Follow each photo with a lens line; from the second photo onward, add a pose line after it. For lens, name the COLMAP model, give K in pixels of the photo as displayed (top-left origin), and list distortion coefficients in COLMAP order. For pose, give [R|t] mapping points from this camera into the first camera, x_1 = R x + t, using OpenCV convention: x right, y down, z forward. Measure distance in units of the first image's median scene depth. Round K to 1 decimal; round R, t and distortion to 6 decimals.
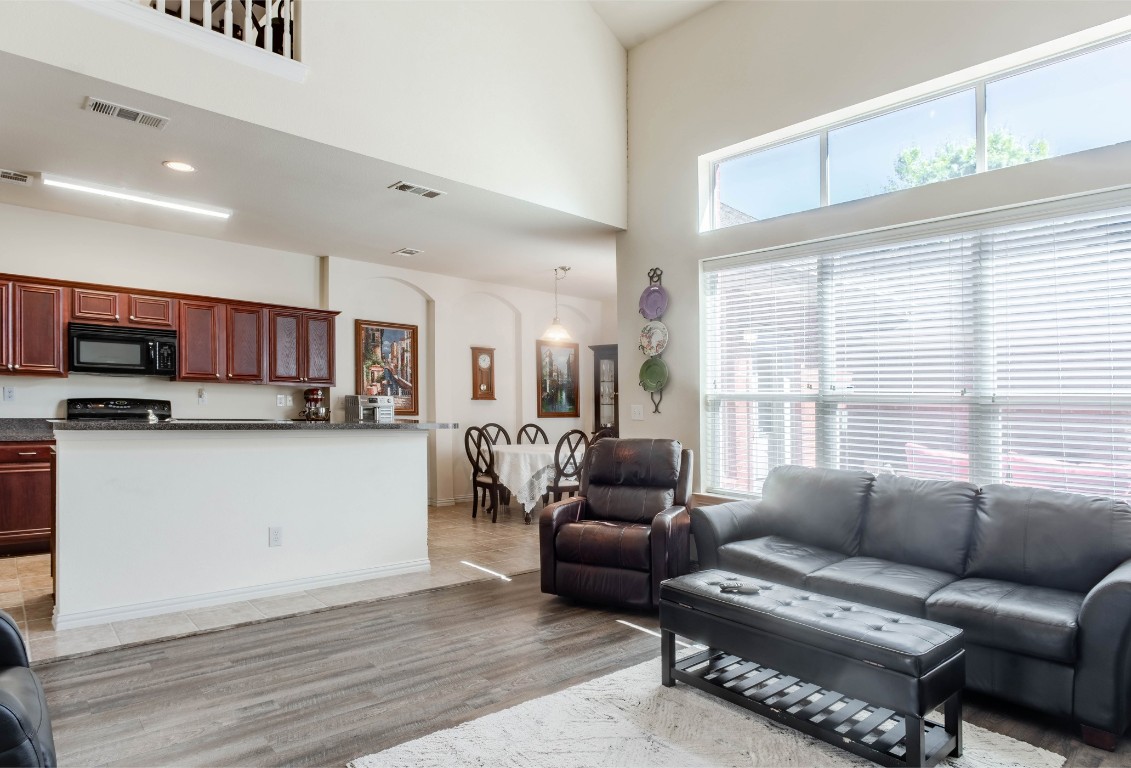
lens RADIAL K [[644.0, 0, 570.7], [0, 644.0, 425.9], [0, 0, 1]] dist [-0.025882, 0.012731]
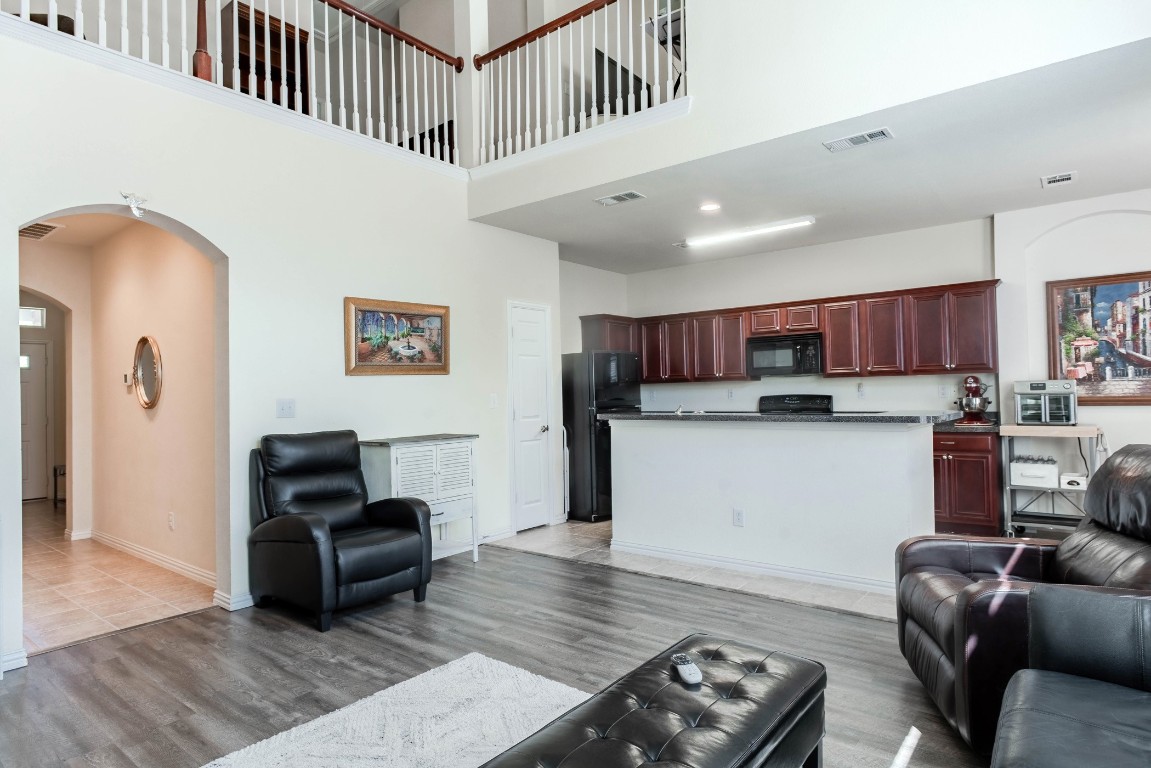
lens RADIAL K [[651.5, 0, 567.3], [0, 651.5, 403.3], [0, 0, 1]] dist [-0.014519, 0.012096]
pose [[0.152421, -0.014836, -0.988204, 0.481532], [-0.005556, 0.999859, -0.015868, -0.005142], [0.988300, 0.007909, 0.152317, 0.412336]]
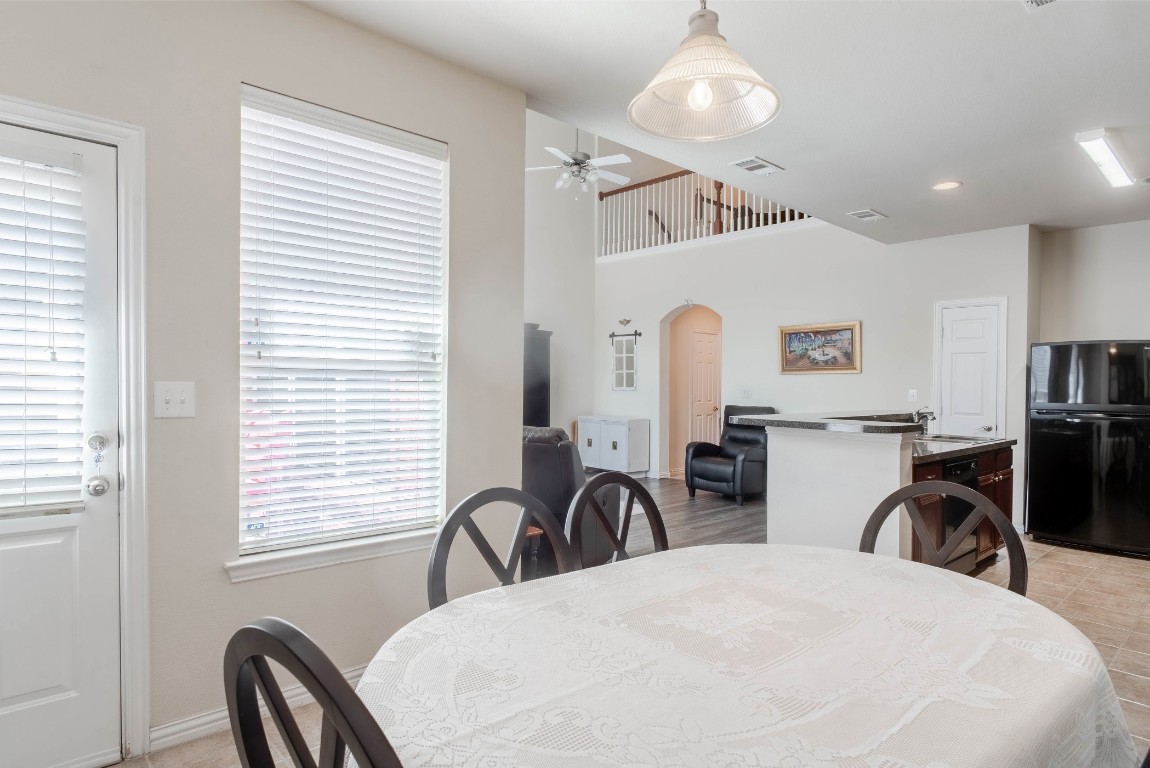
lens RADIAL K [[651.0, 0, 562.0], [0, 651.0, 392.4], [0, 0, 1]] dist [-0.014519, 0.012096]
pose [[-0.999151, -0.040880, 0.005166, 0.051709], [-0.040600, 0.998117, 0.045985, -0.061022], [-0.007036, 0.045737, -0.998929, 1.703460]]
